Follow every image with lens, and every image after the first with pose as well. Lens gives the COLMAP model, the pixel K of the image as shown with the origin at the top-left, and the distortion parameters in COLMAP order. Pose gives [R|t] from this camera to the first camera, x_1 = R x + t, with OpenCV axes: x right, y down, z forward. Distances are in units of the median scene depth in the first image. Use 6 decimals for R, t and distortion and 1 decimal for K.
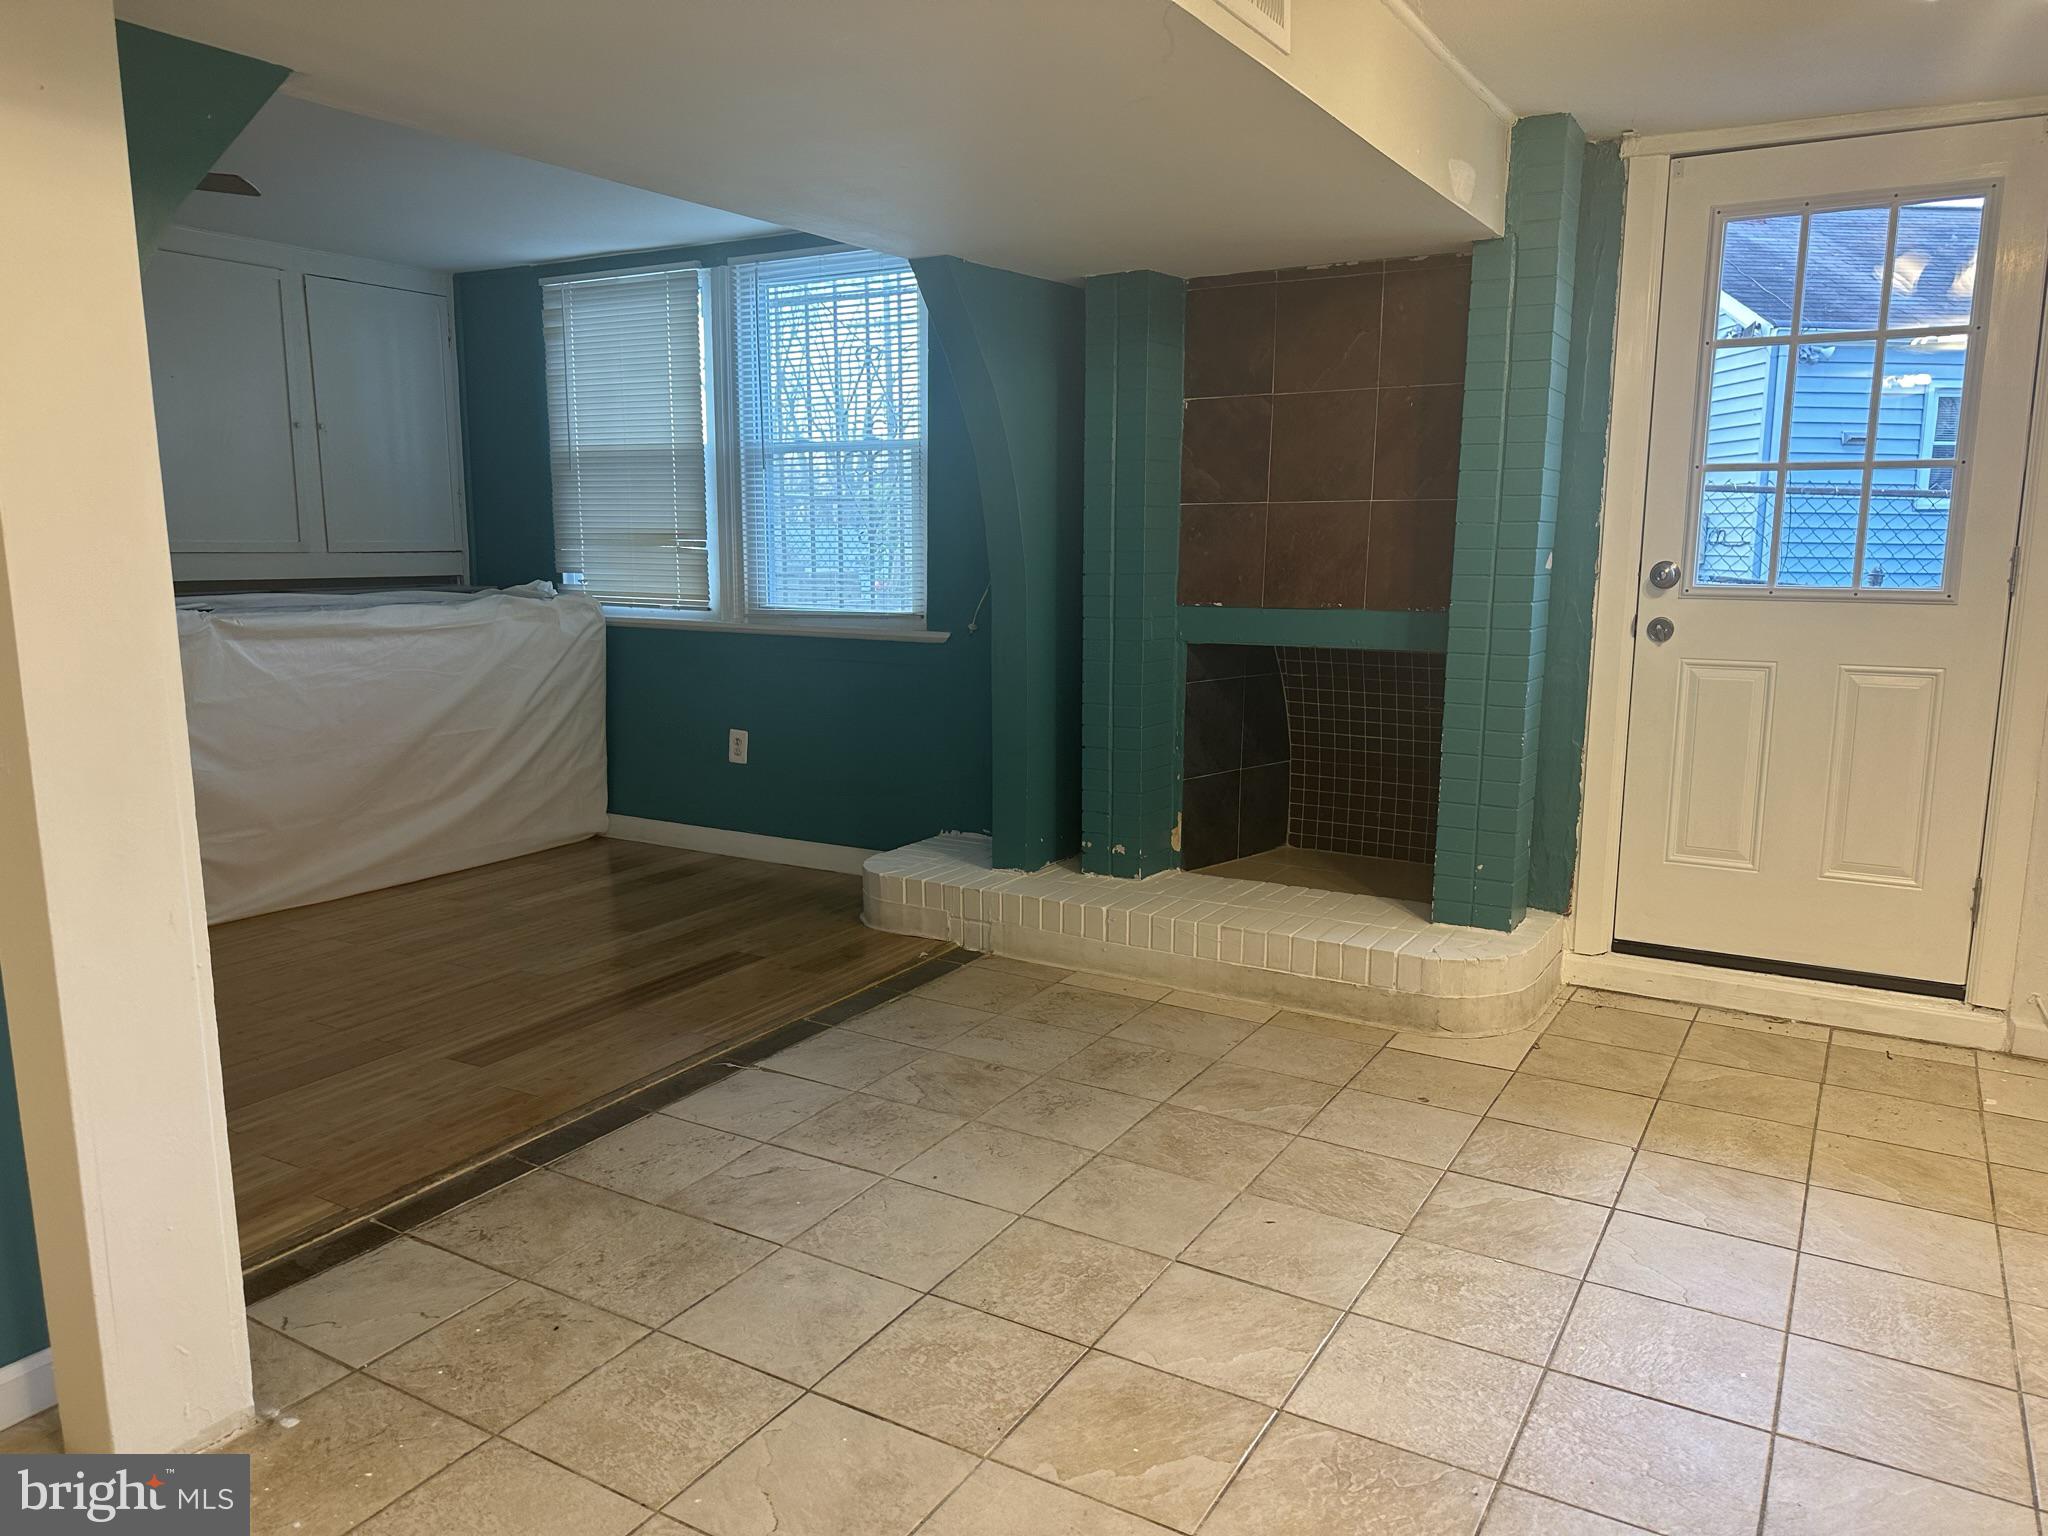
lens RADIAL K [[1401.5, 0, 1024.0], [0, 1401.5, 768.0], [0, 0, 1]] dist [0.121929, -0.166757]
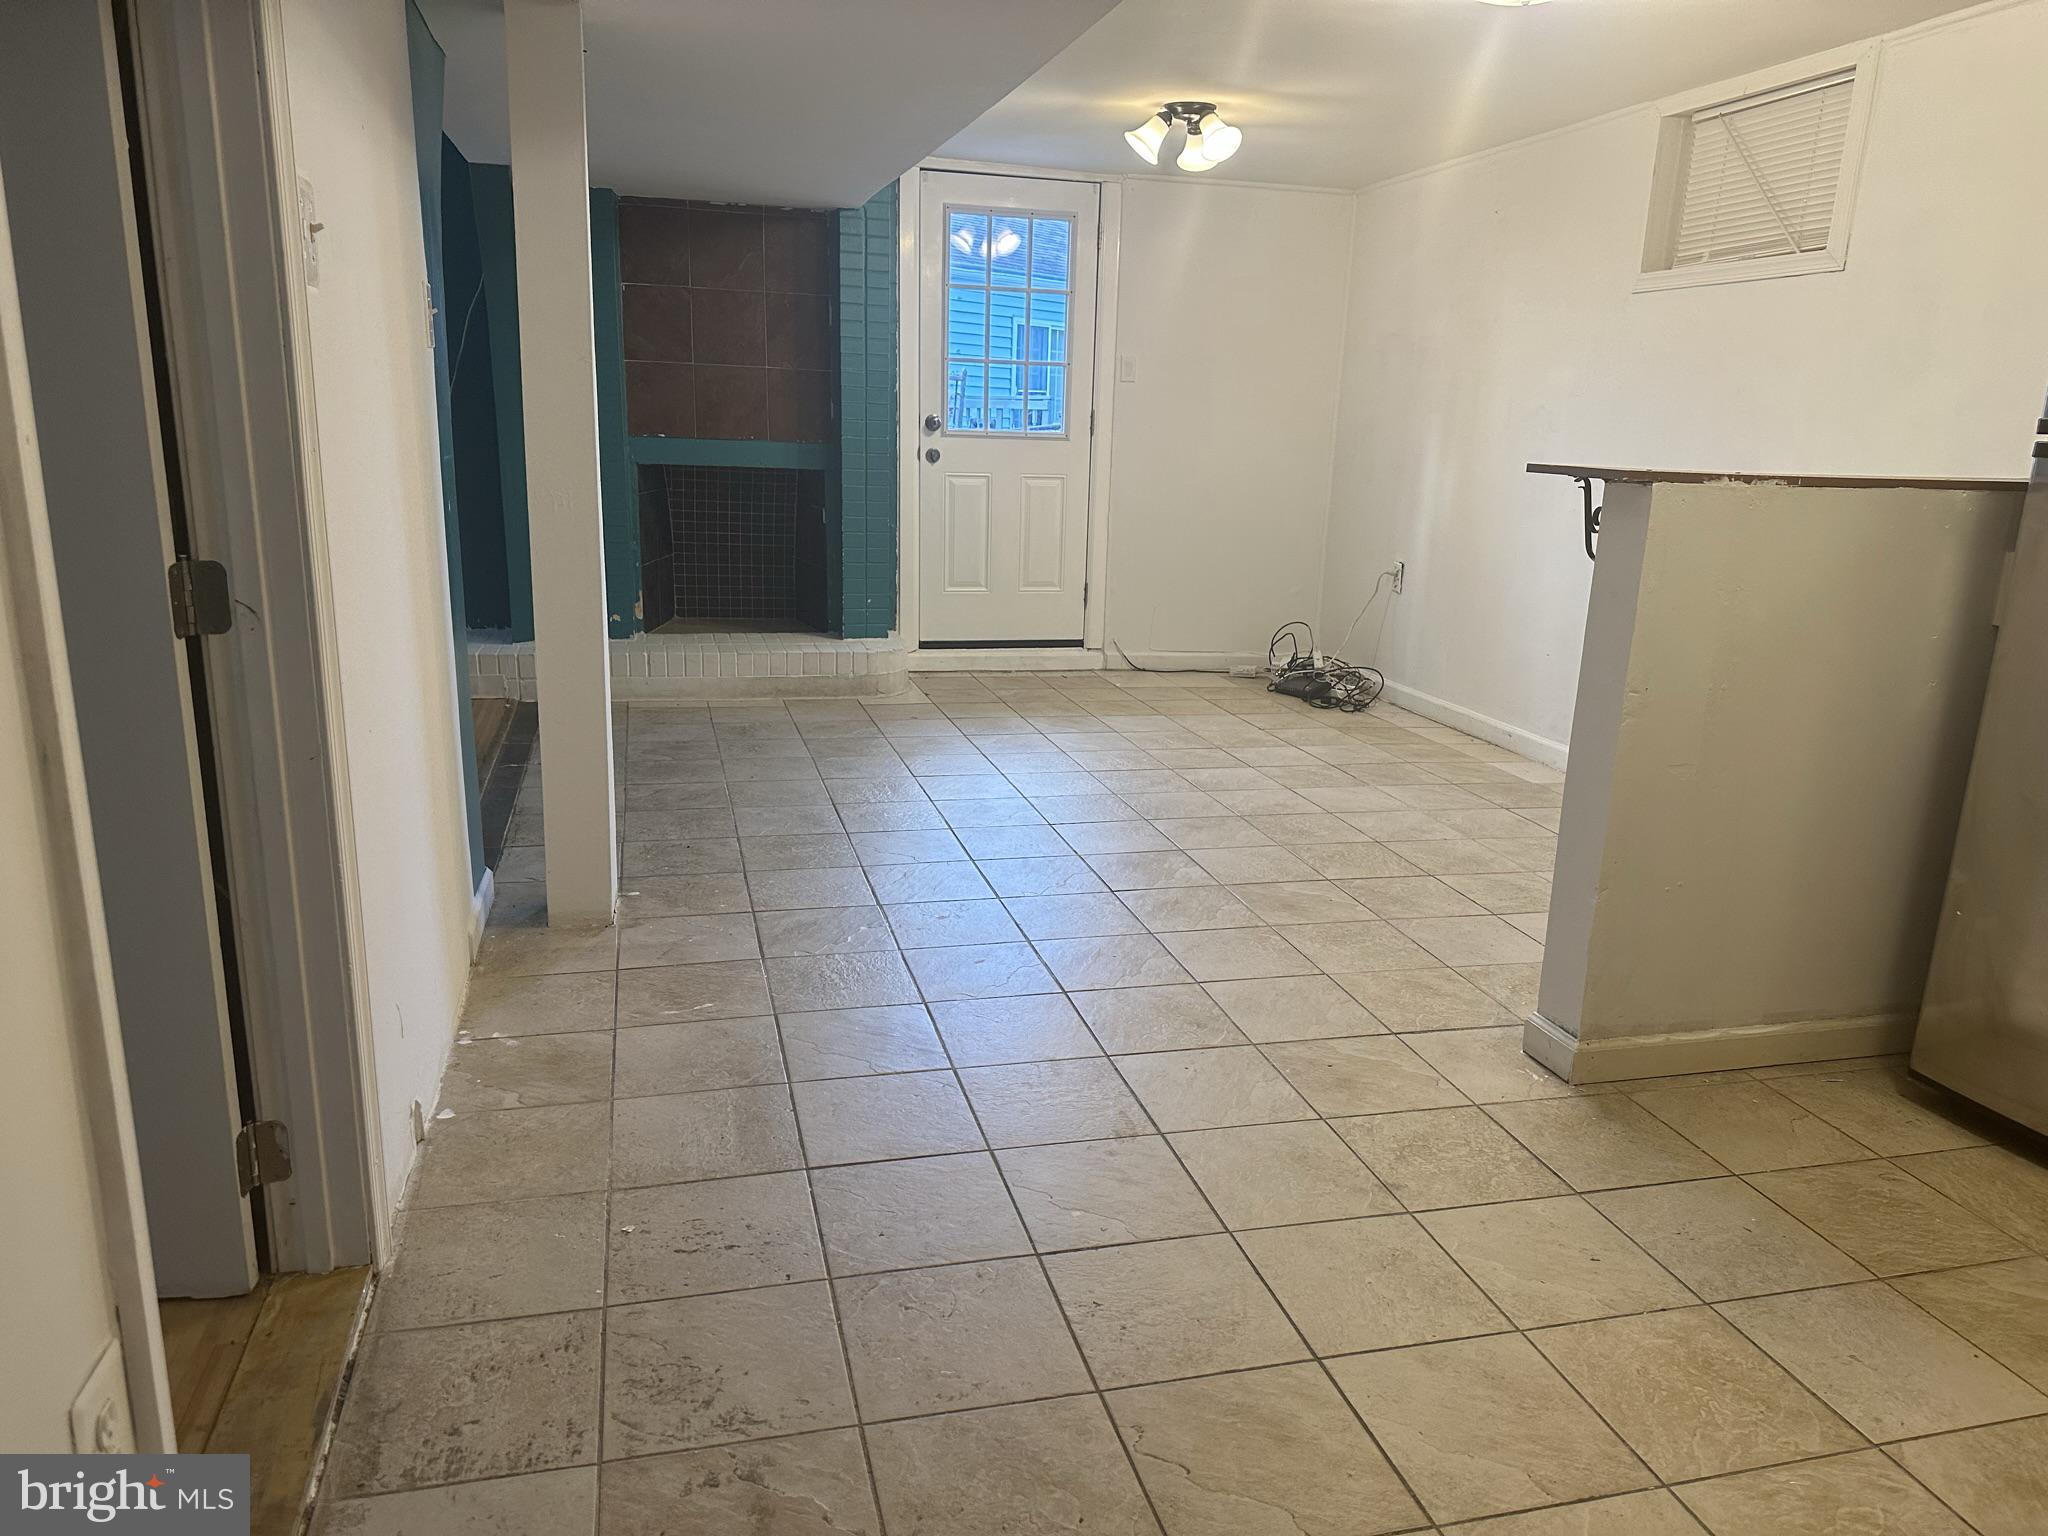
lens RADIAL K [[1445.1, 0, 1061.2], [0, 1445.1, 765.9], [0, 0, 1]] dist [0.078625, -0.120517]
pose [[0.679503, -0.149385, 0.718303, -0.754800], [0.084711, 0.988478, 0.125439, 0.066113], [-0.728766, -0.024388, 0.684328, -0.318259]]
